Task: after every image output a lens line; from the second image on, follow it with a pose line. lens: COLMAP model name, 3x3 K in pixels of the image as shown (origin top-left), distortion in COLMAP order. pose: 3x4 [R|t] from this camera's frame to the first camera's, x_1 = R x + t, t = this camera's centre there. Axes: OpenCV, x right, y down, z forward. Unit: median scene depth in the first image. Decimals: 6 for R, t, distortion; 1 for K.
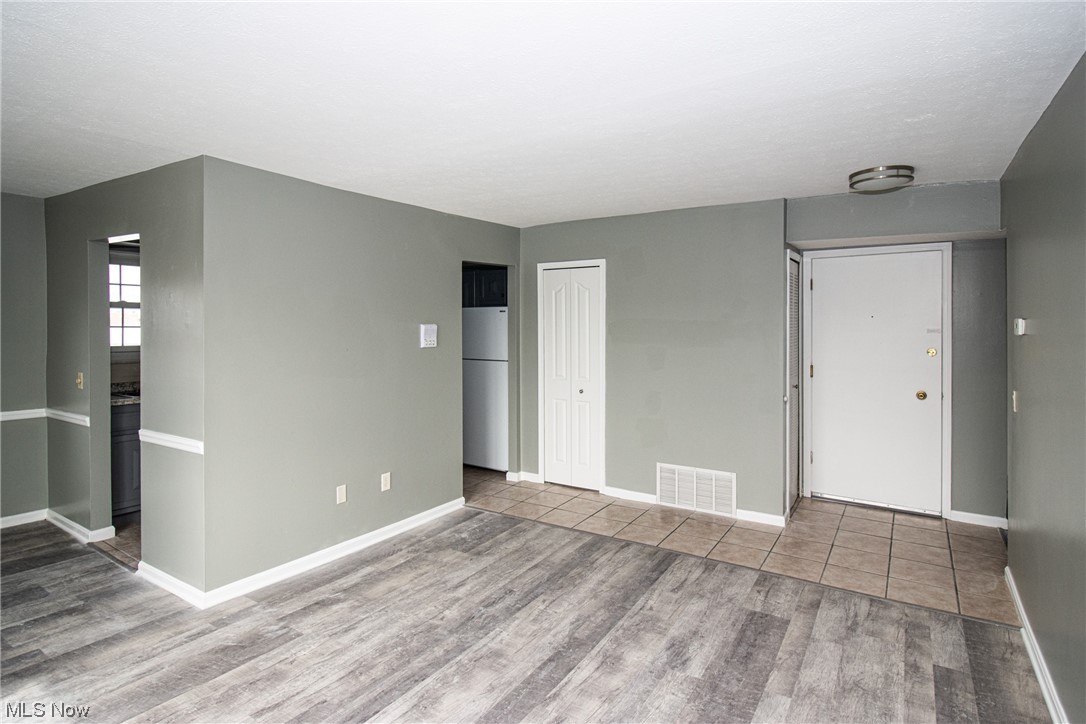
lens RADIAL K [[564.5, 0, 541.3], [0, 564.5, 330.2], [0, 0, 1]] dist [0.002267, -0.010460]
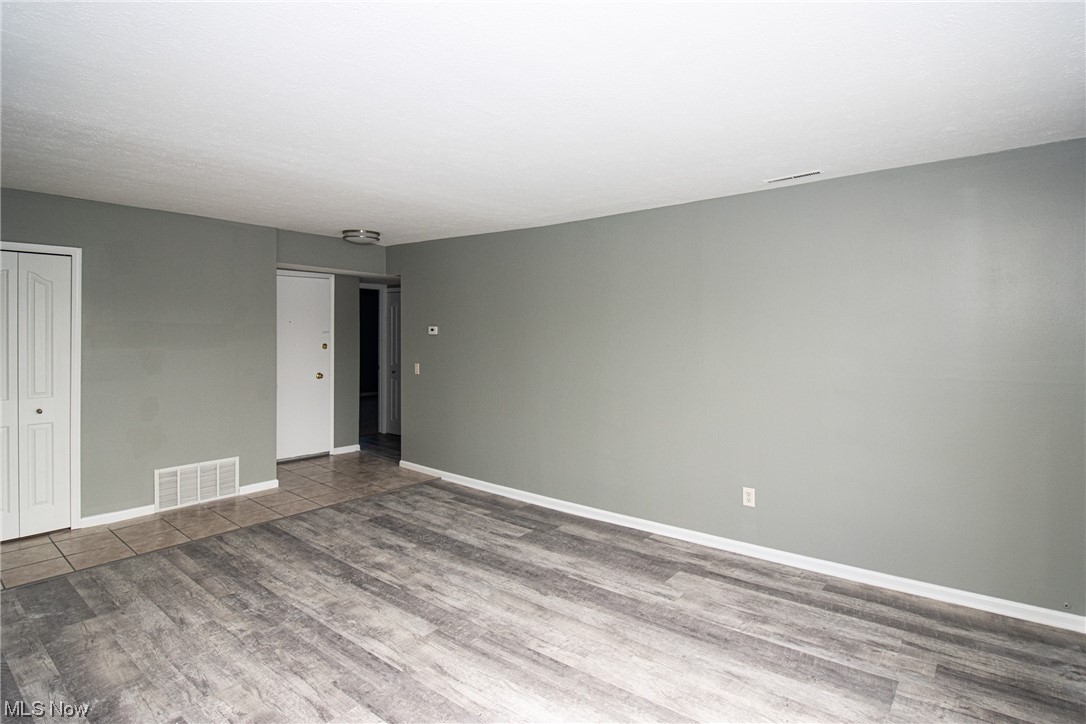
lens RADIAL K [[564.5, 0, 541.3], [0, 564.5, 330.2], [0, 0, 1]] dist [0.002267, -0.010460]
pose [[0.118030, -0.003482, 0.993004, -0.971168], [0.000251, 0.999994, 0.003477, -0.011173], [-0.993010, -0.000161, 0.118031, 0.332822]]
